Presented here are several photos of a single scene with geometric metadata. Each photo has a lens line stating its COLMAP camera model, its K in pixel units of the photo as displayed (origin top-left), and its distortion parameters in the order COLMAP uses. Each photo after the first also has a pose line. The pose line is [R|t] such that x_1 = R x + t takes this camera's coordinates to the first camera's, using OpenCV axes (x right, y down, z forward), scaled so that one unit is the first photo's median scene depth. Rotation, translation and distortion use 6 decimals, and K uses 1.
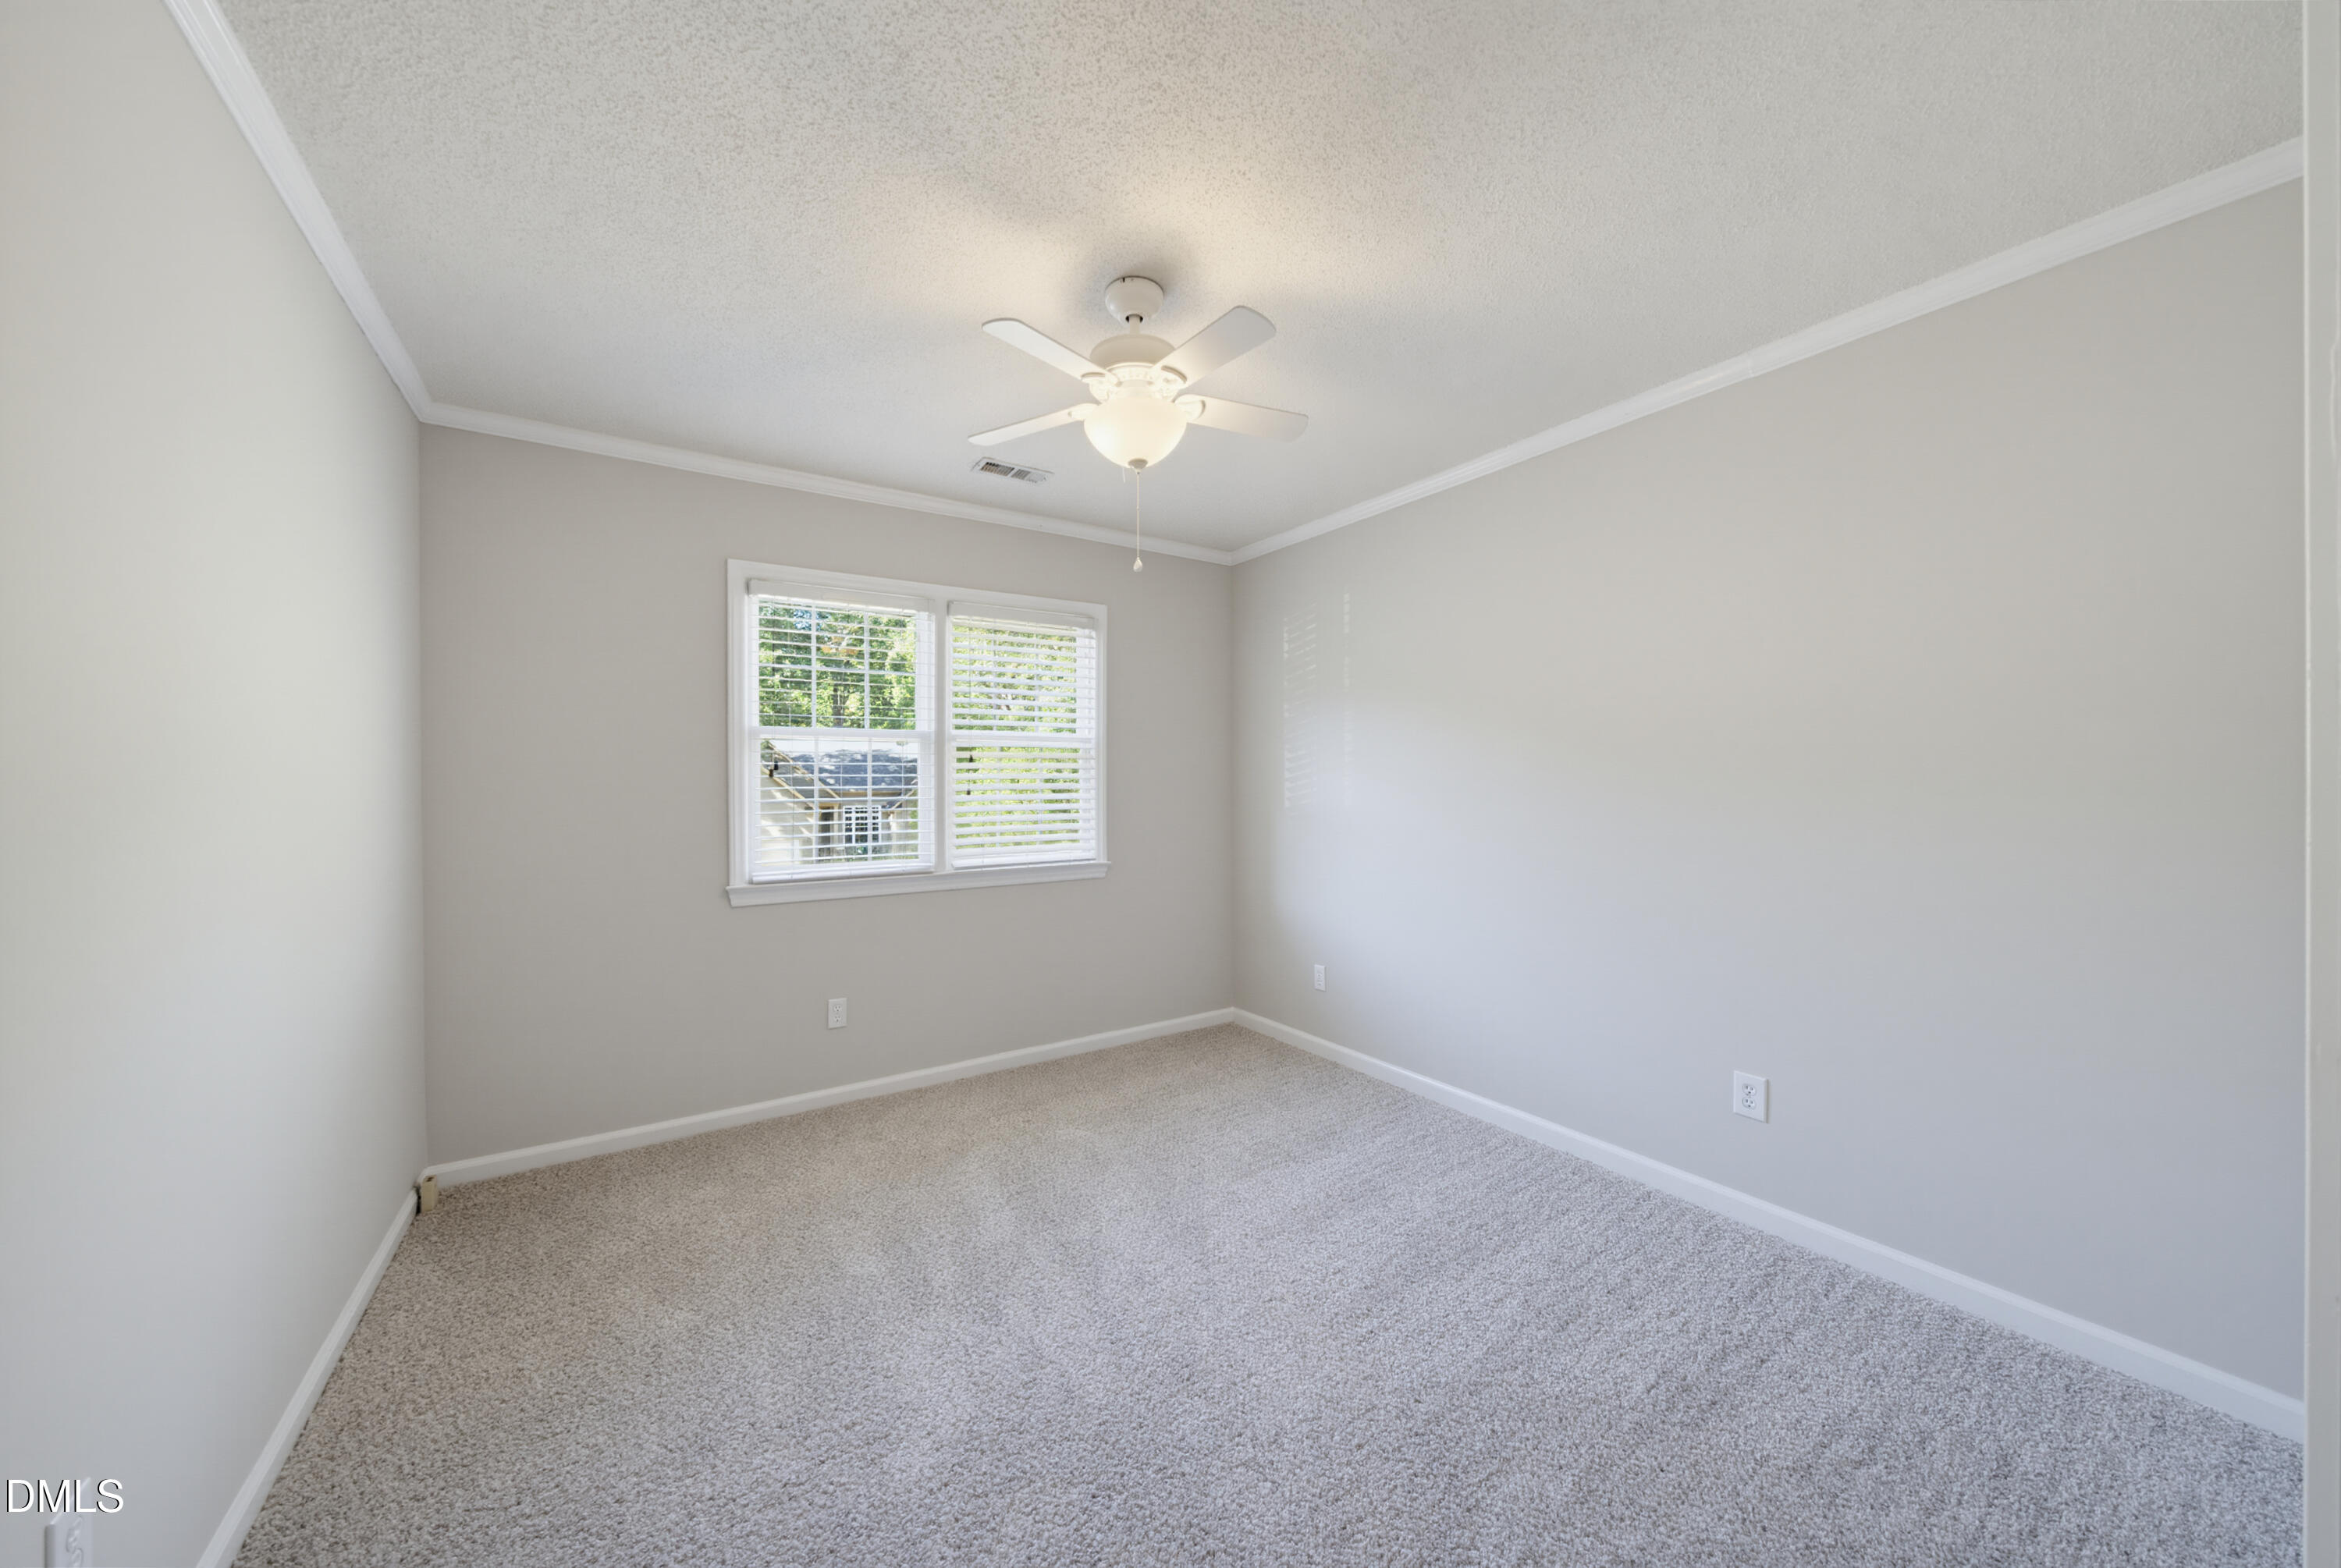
lens RADIAL K [[795.4, 0, 1170.4], [0, 795.4, 784.3], [0, 0, 1]] dist [-0.007557, 0.000651]
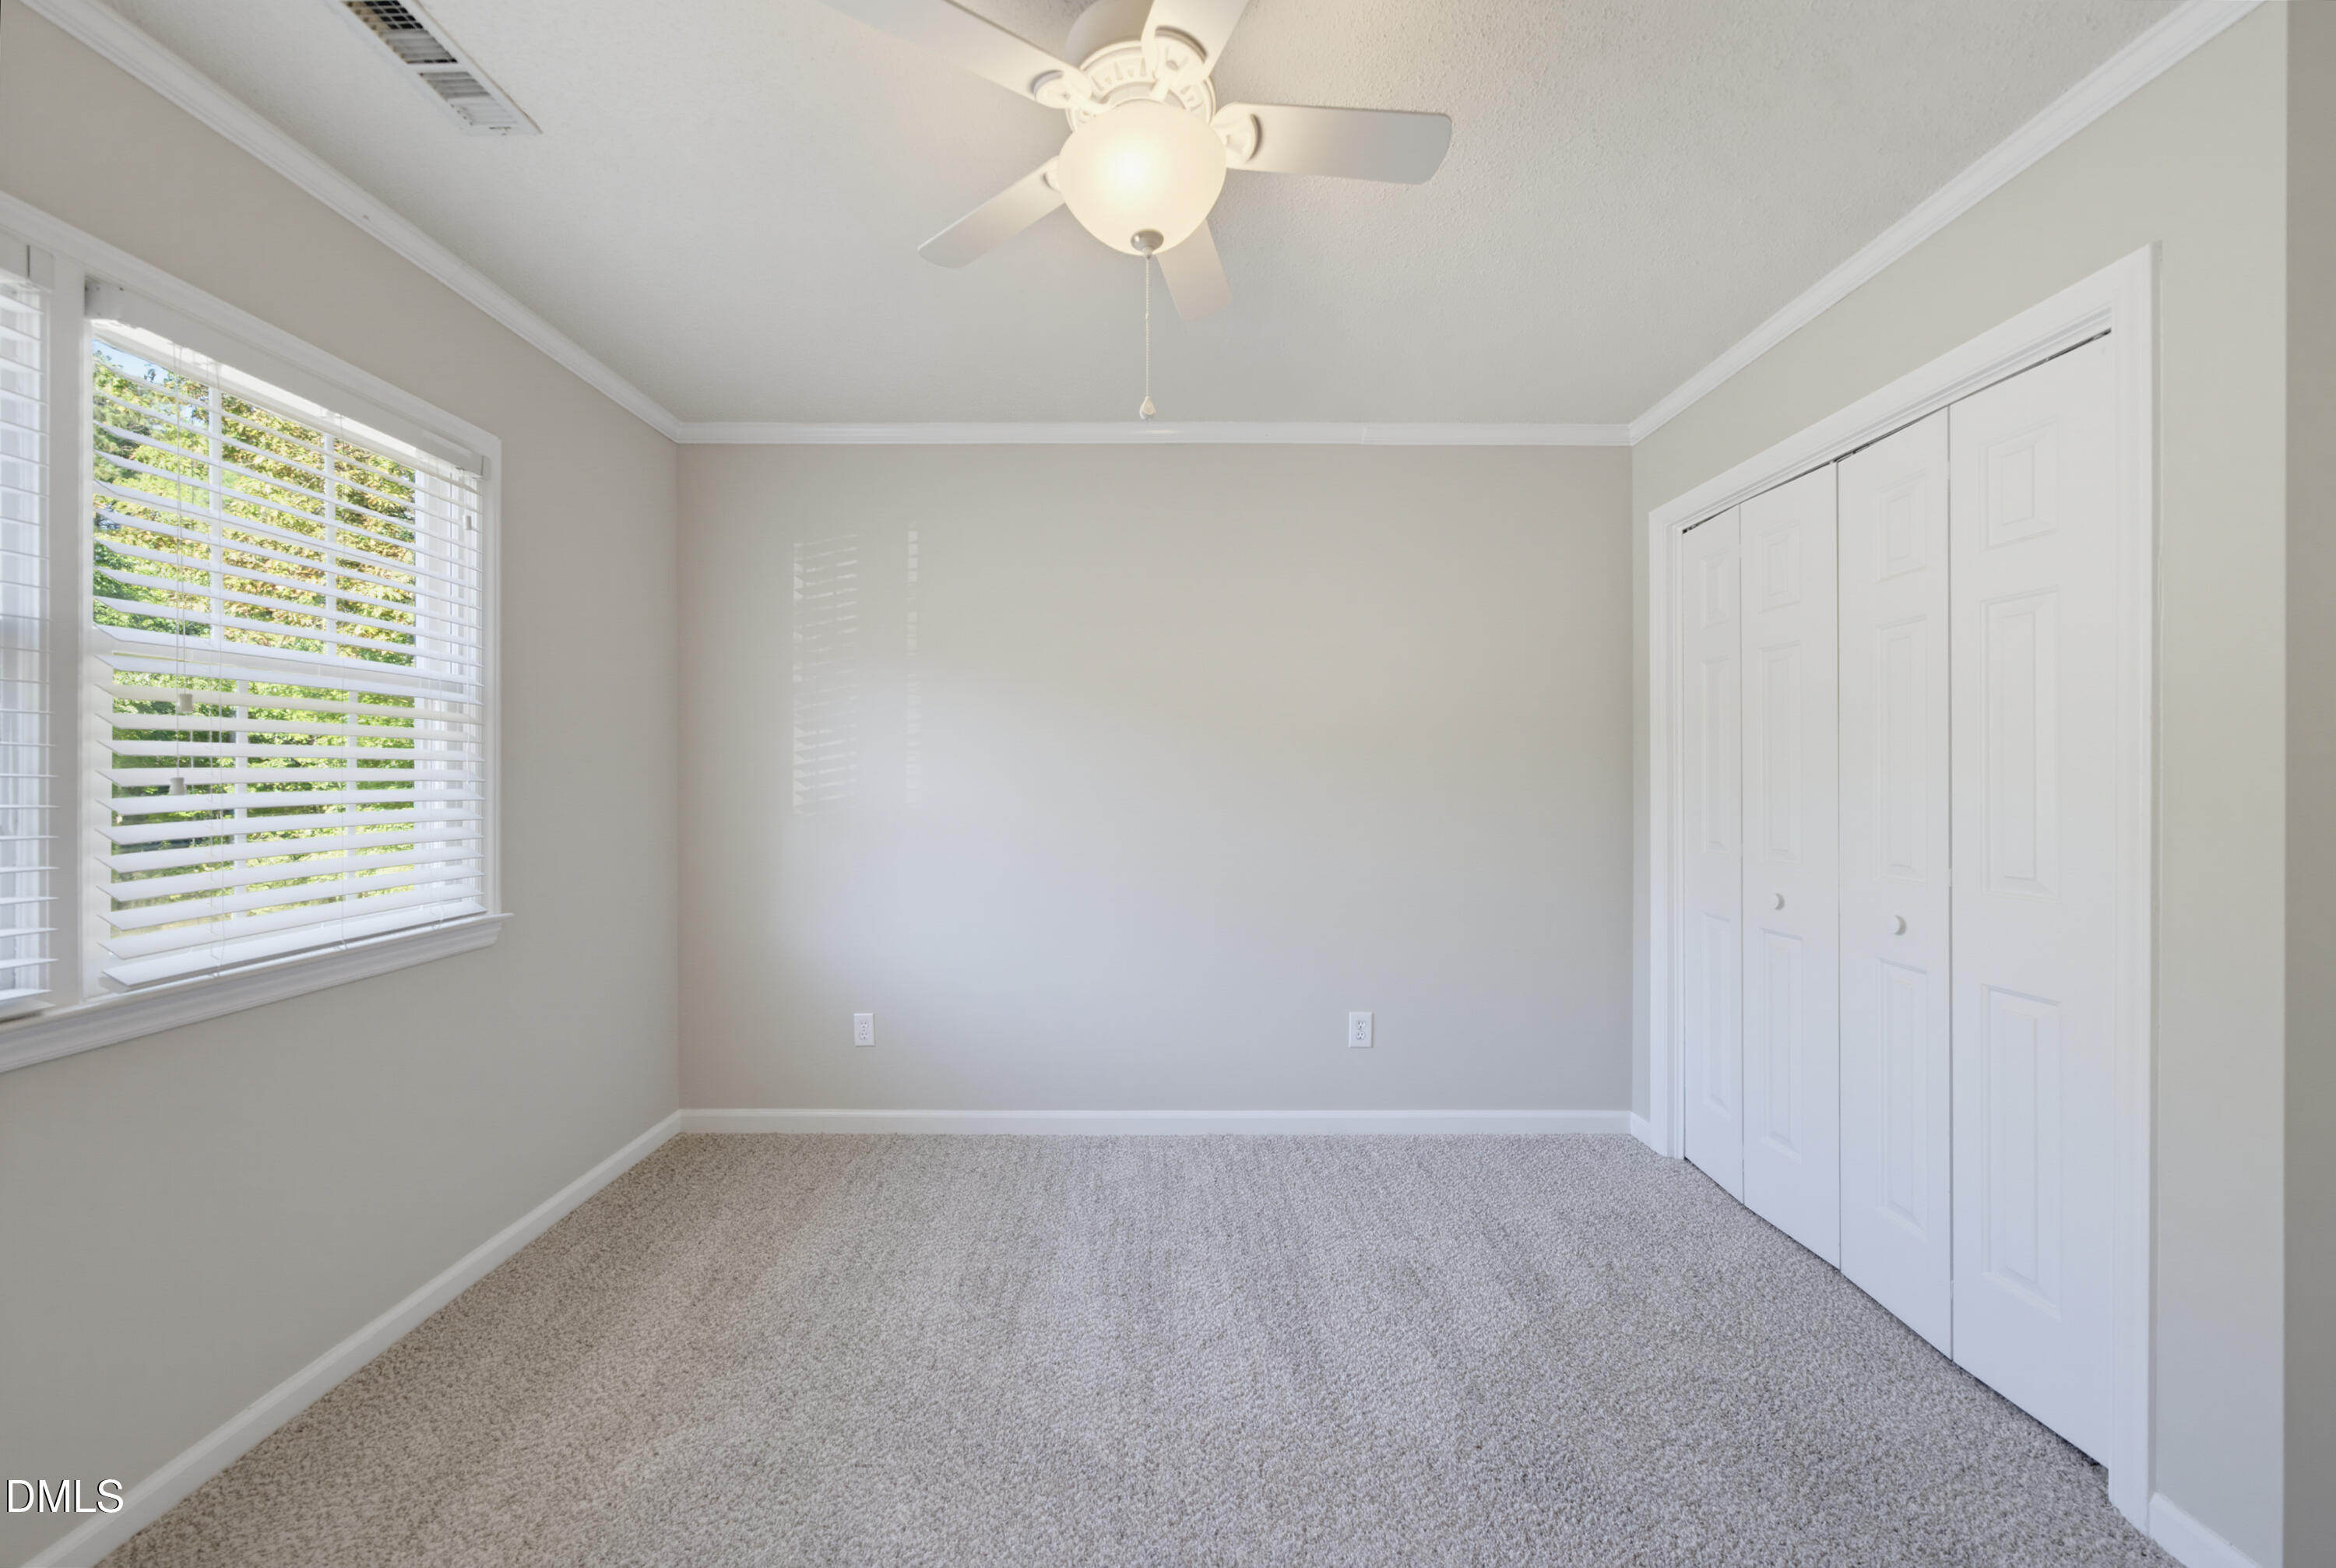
lens RADIAL K [[793.8, 0, 1171.2], [0, 793.8, 778.8], [0, 0, 1]] dist [-0.007557, 0.000651]
pose [[0.553410, 0.002420, 0.832906, -0.291114], [-0.005096, 0.999987, 0.000481, 0.002667], [-0.832893, -0.004511, 0.553415, 0.357350]]
